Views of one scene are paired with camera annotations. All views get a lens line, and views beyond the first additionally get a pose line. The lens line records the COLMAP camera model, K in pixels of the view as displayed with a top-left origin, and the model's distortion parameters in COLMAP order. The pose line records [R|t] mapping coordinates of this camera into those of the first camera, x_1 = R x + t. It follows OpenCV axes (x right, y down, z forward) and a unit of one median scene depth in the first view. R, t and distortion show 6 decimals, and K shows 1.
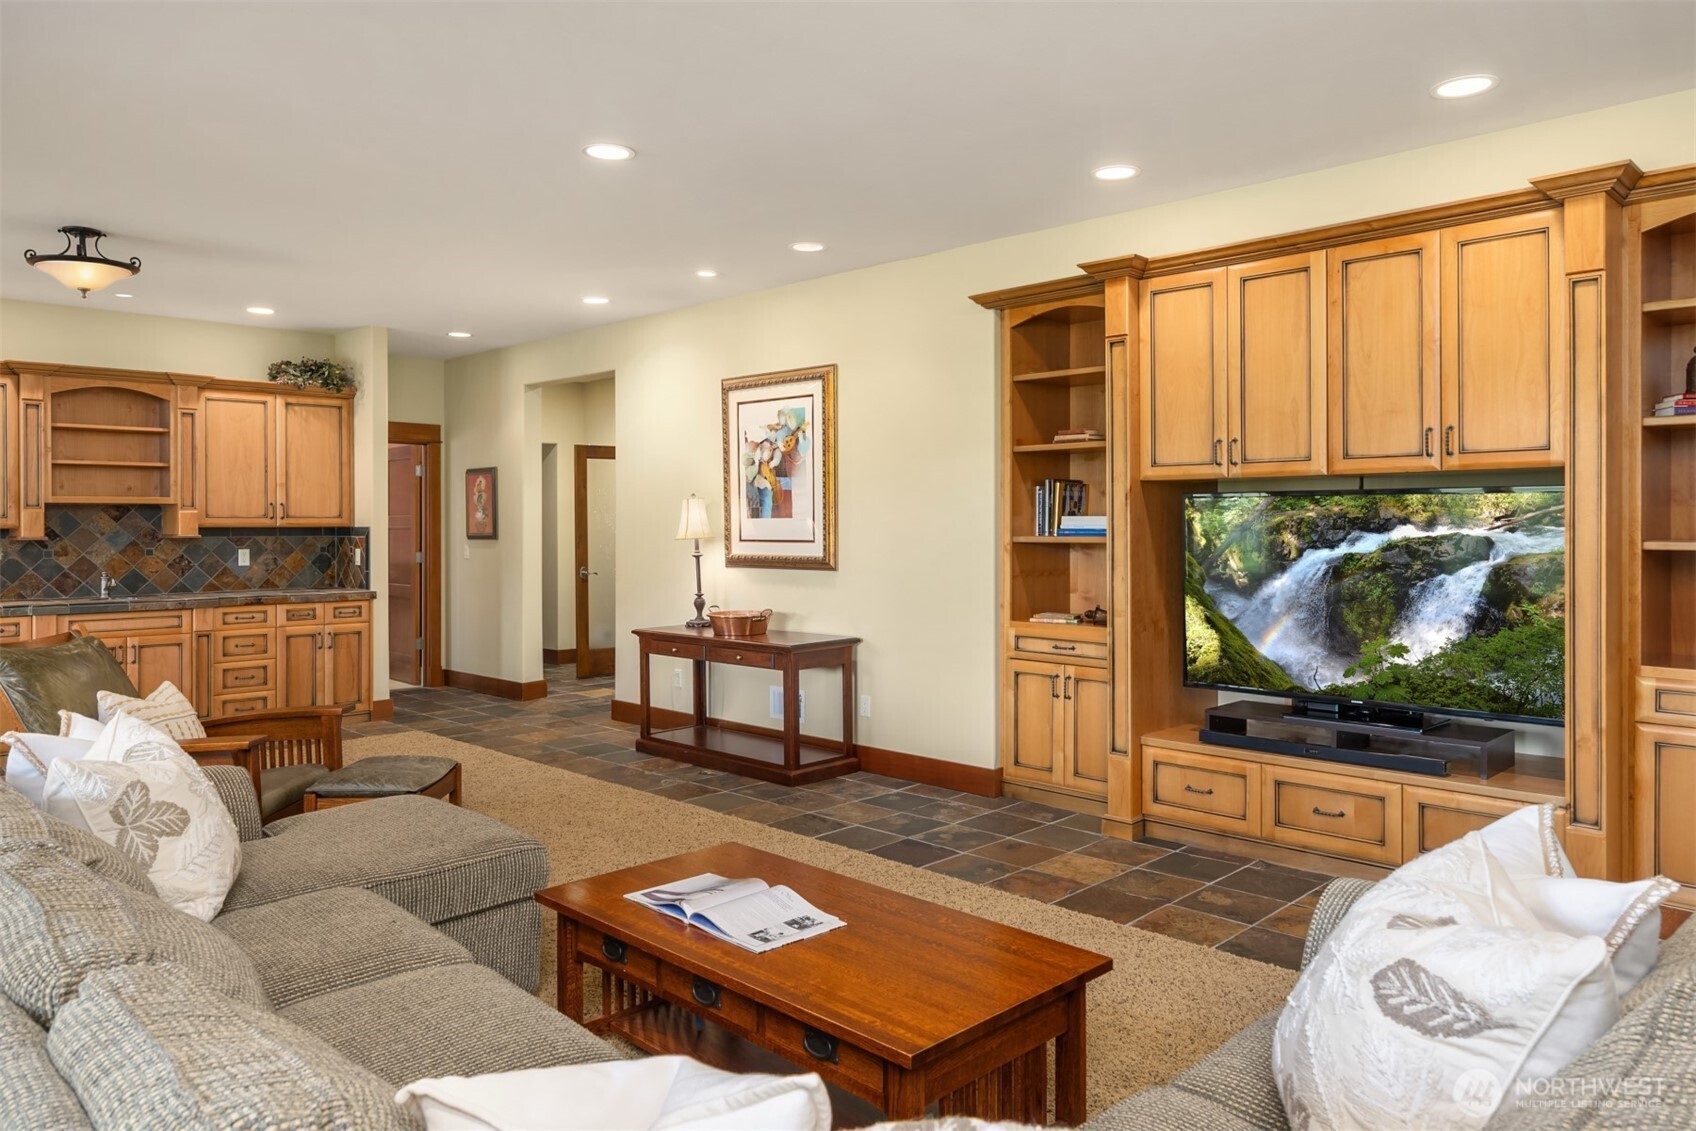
lens RADIAL K [[1152.7, 0, 811.8], [0, 1152.7, 536.5], [0, 0, 1]] dist [-0.002176, 0.000799]
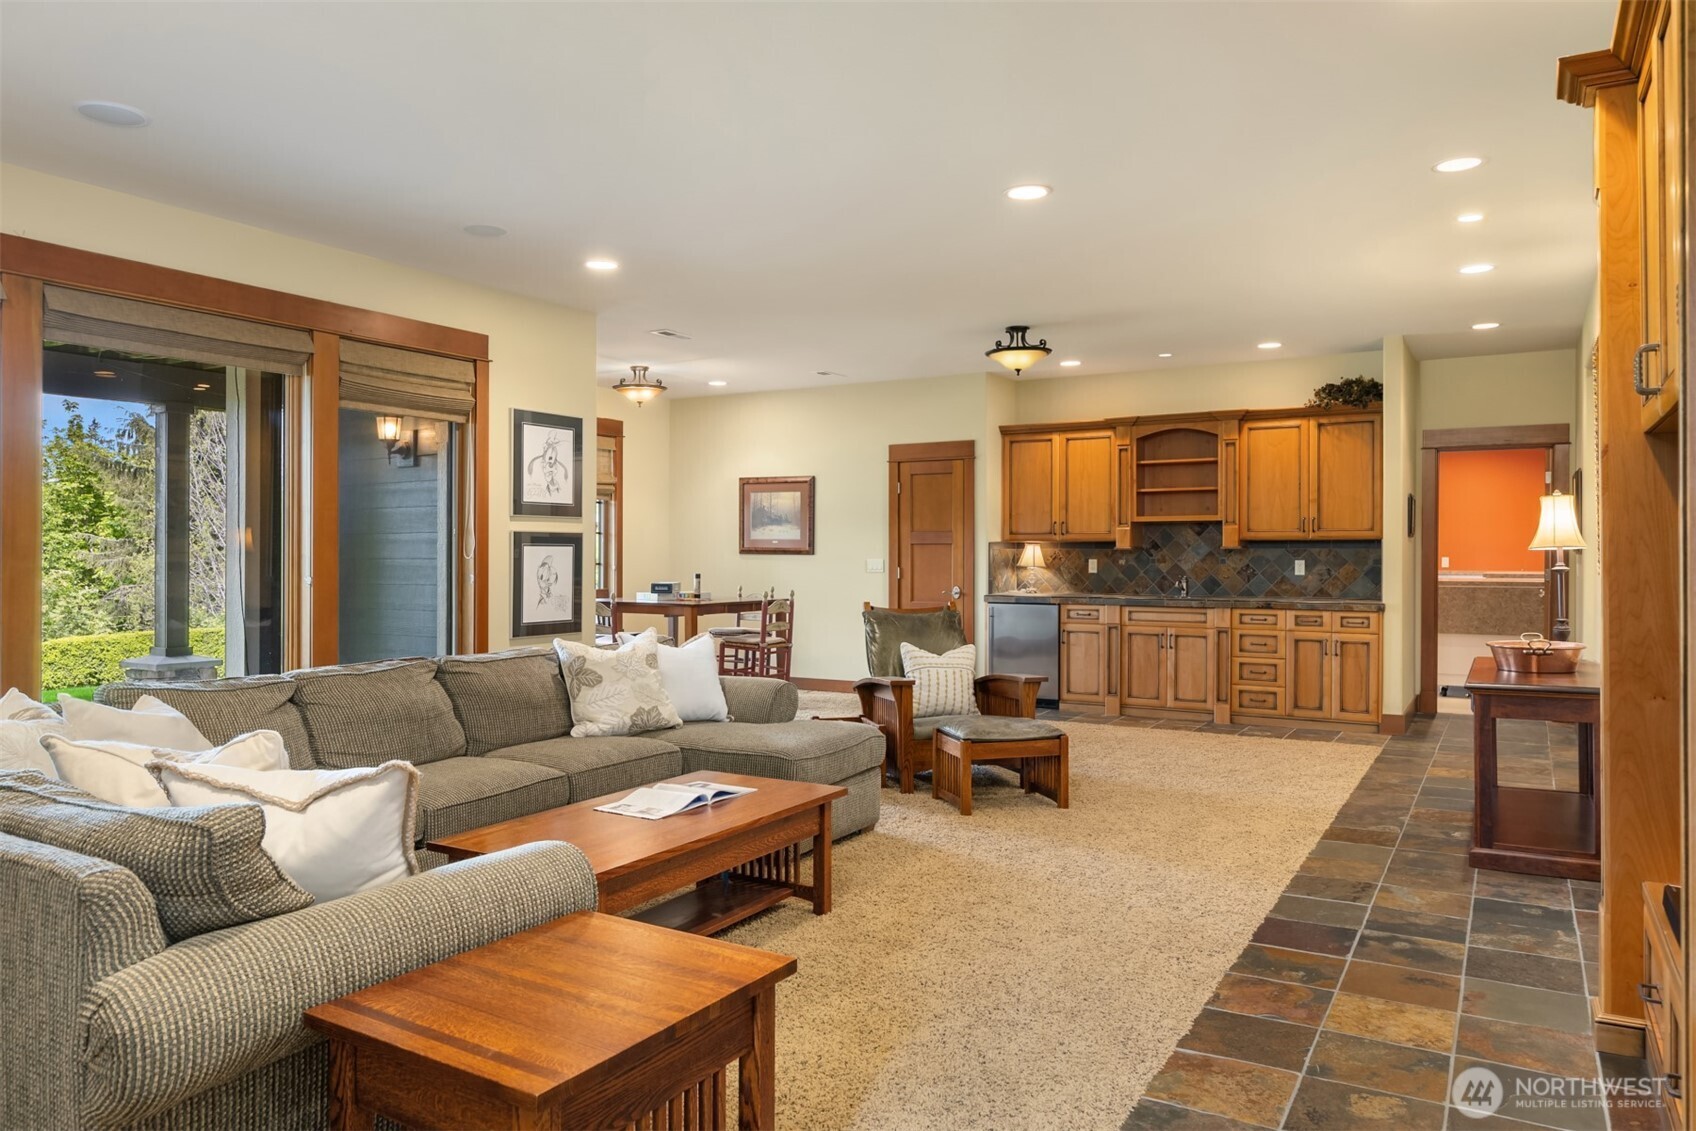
lens RADIAL K [[1152.7, 0, 844.3], [0, 1152.7, 555.3], [0, 0, 1]] dist [-0.002176, 0.000799]
pose [[0.263341, 0.006649, -0.964680, 0.488815], [-0.009658, 0.999944, 0.004255, 0.006291], [0.964654, 0.008196, 0.263391, 0.305051]]
